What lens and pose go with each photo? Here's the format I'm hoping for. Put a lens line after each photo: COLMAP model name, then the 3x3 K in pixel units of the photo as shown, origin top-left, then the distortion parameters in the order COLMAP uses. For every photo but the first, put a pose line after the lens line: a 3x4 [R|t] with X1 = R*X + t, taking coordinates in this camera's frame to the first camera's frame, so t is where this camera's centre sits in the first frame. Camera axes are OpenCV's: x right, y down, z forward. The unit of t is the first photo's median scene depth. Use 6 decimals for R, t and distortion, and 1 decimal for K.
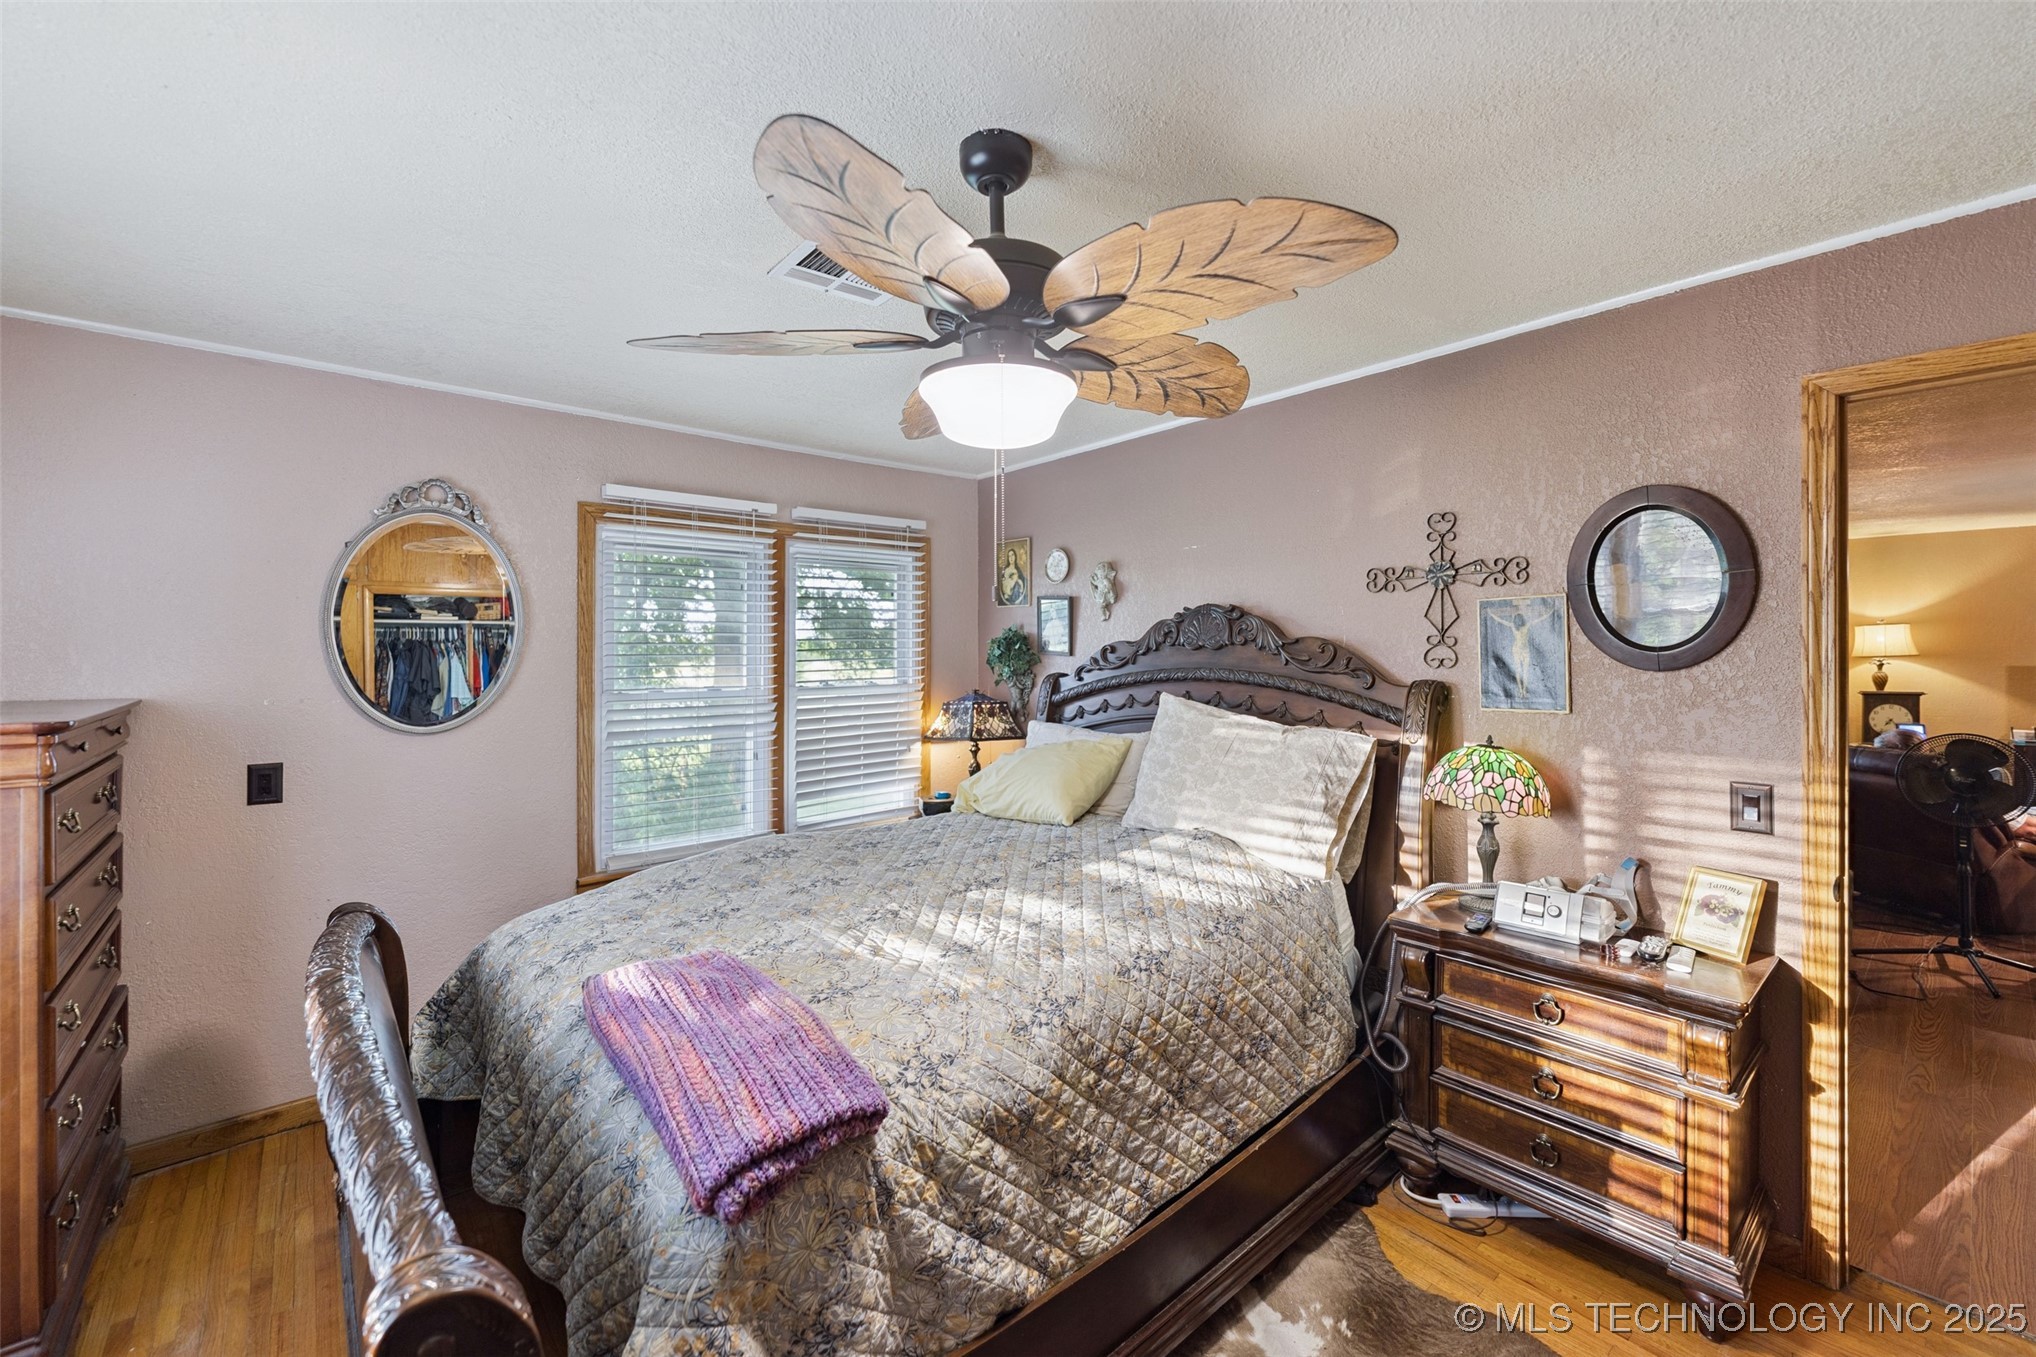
lens RADIAL K [[835.1, 0, 998.4], [0, 835.1, 647.7], [0, 0, 1]] dist [-0.001517, -0.000570]
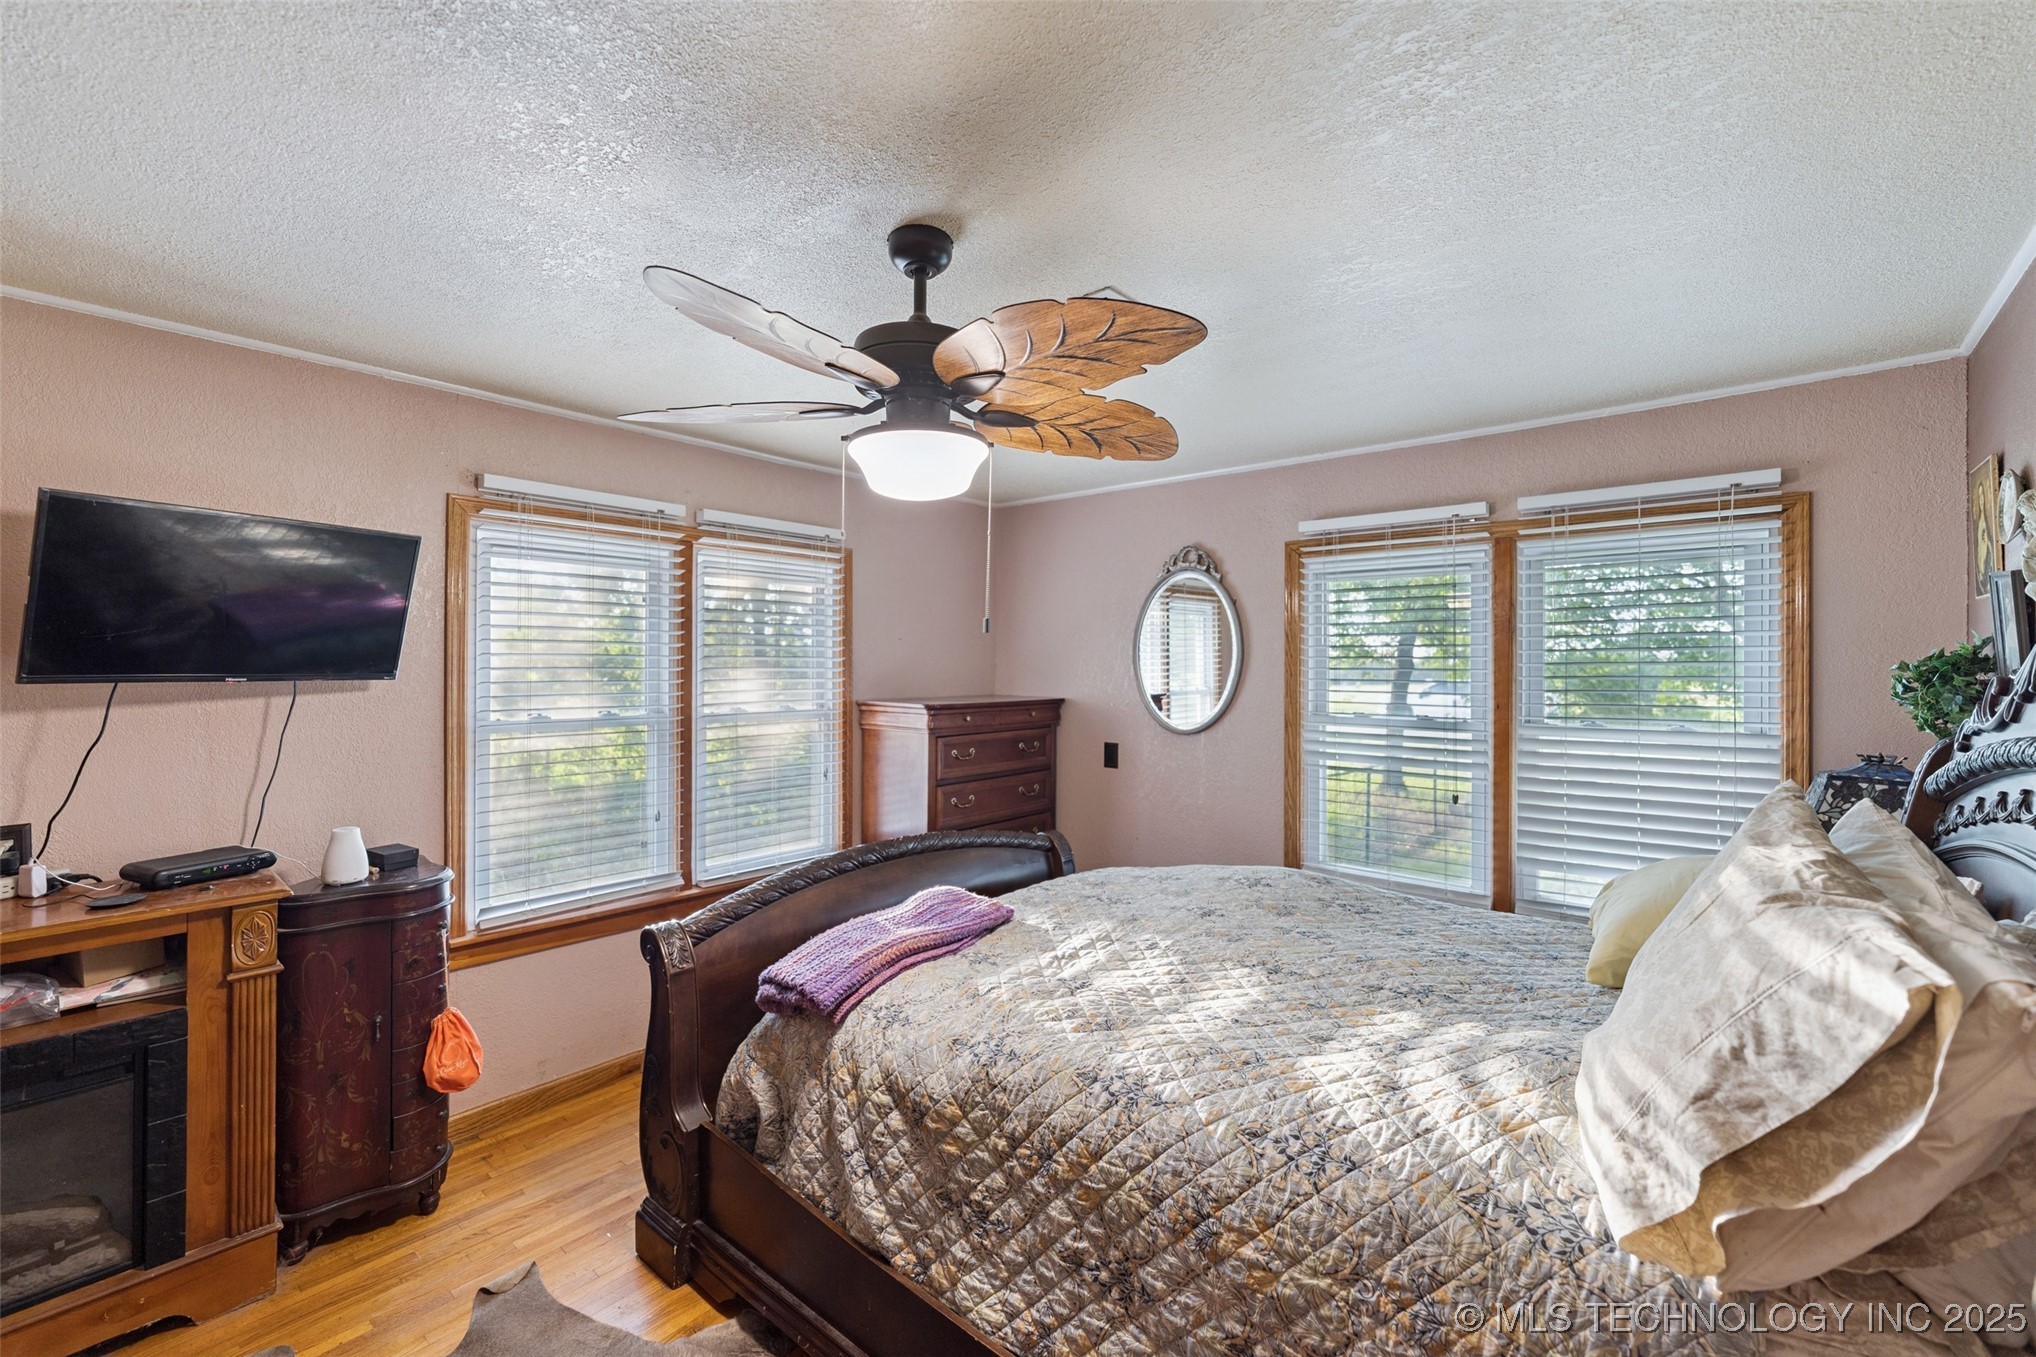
lens RADIAL K [[835.1, 0, 1019.8], [0, 835.1, 668.6], [0, 0, 1]] dist [-0.001517, -0.000570]
pose [[0.160016, 0.003538, -0.987108, 0.941144], [-0.006380, 0.999976, 0.002550, -0.009935], [0.987094, 0.005890, 0.160035, 0.803153]]
